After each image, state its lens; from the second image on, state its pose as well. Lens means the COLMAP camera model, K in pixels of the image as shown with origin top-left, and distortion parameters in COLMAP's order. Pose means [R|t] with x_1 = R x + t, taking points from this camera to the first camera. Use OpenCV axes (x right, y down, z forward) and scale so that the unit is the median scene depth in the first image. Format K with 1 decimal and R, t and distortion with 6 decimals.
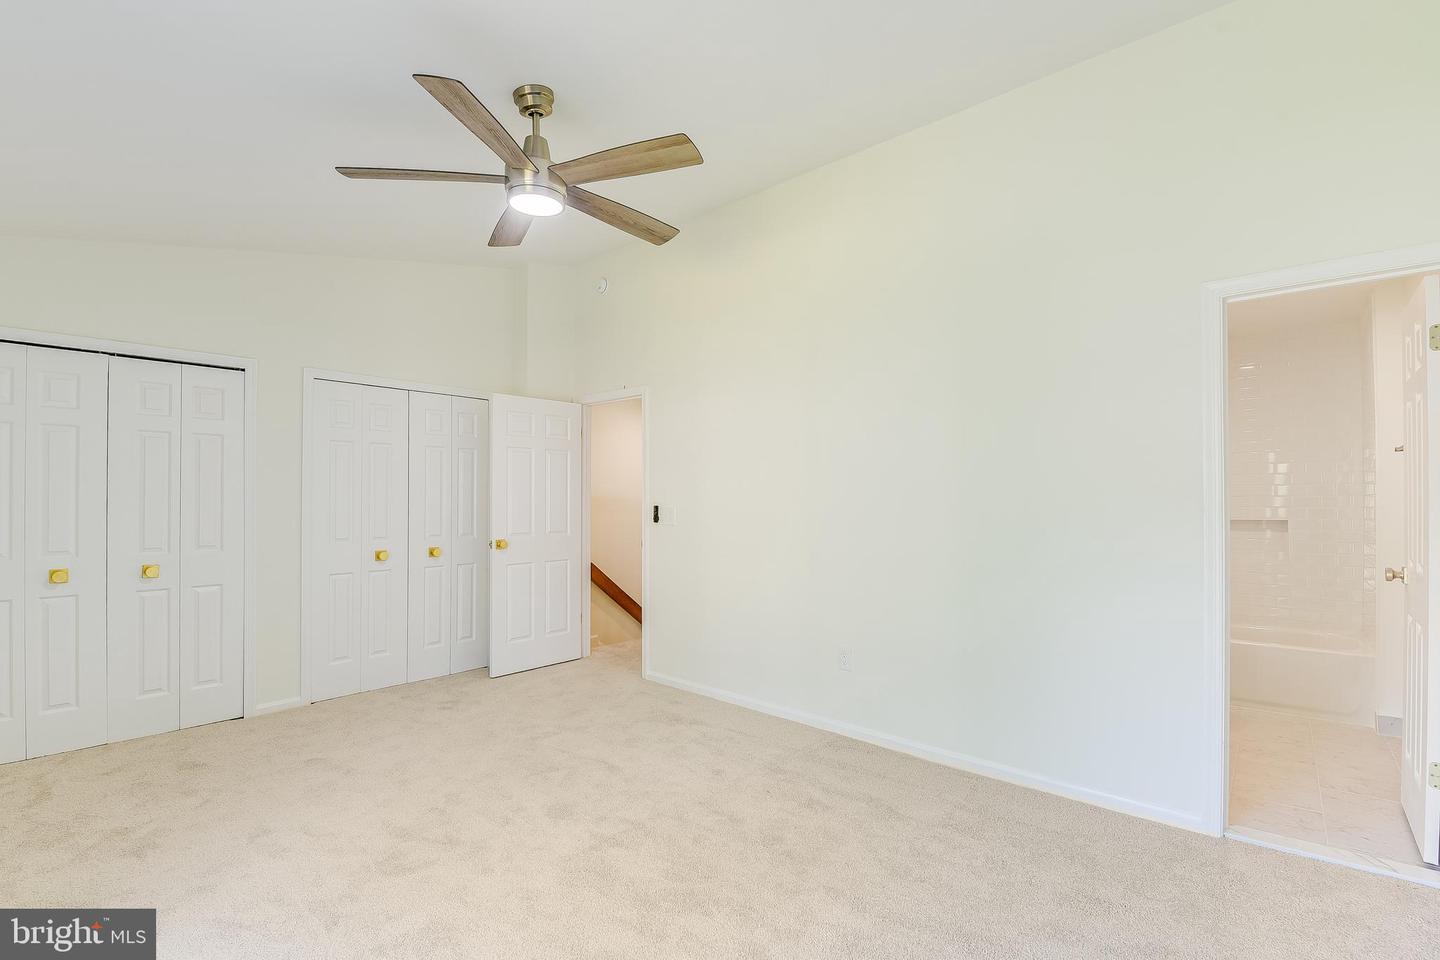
lens RADIAL K [[625.9, 0, 720.0], [0, 625.9, 480.0], [0, 0, 1]] dist [-0.000928, -0.010451]
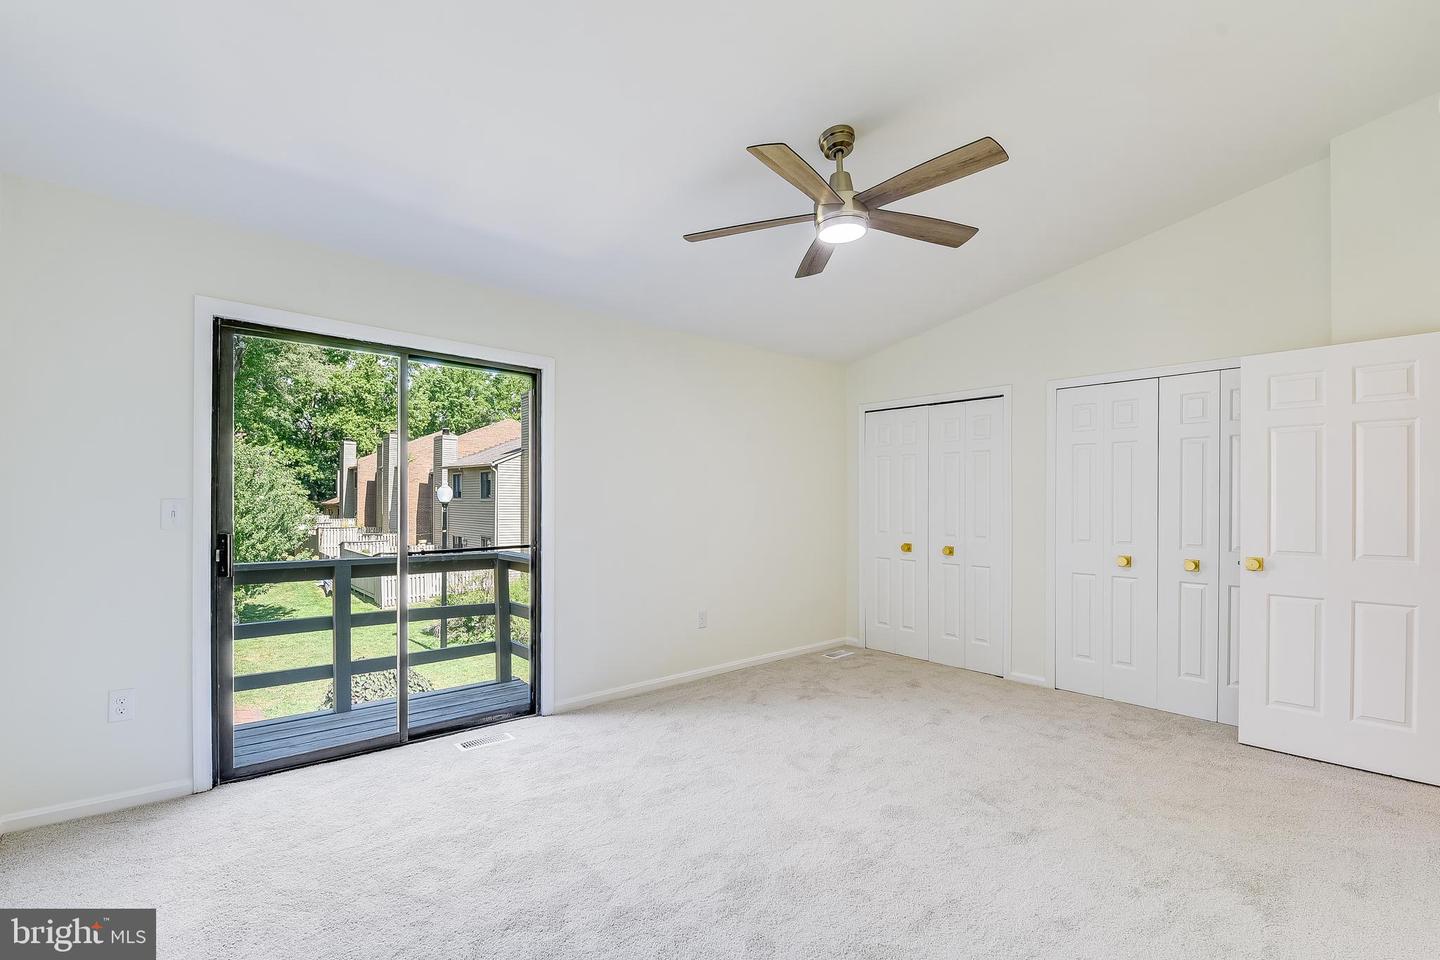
lens RADIAL K [[633.5, 0, 701.9], [0, 633.5, 502.4], [0, 0, 1]] dist [0.001088, 0.000092]
pose [[-0.124975, 0.005480, -0.992145, 0.561202], [0.030302, 0.999539, 0.001704, 0.014537], [0.991697, -0.029851, -0.125083, 0.583911]]
